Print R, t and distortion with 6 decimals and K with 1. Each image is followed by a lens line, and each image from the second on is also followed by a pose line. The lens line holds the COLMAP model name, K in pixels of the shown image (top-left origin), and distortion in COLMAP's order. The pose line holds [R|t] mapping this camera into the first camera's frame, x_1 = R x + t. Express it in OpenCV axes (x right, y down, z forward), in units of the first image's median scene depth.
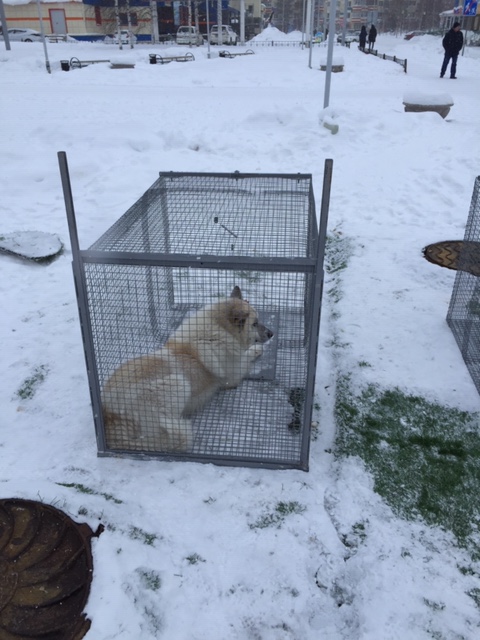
lens RADIAL K [[546.1, 0, 236.1], [0, 546.1, 321.3], [0, 0, 1]] dist [0.082380, -0.092959]
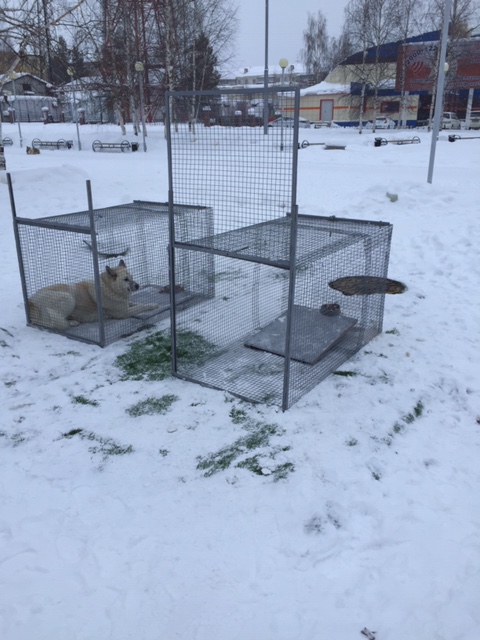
lens RADIAL K [[546.1, 0, 241.9], [0, 546.1, 317.0], [0, 0, 1]] dist [0.082380, -0.092959]
pose [[0.898035, 0.149714, -0.413666, 0.150065], [-0.203787, 0.974910, -0.089565, 0.027681], [0.389878, 0.164732, 0.906012, -0.060152]]
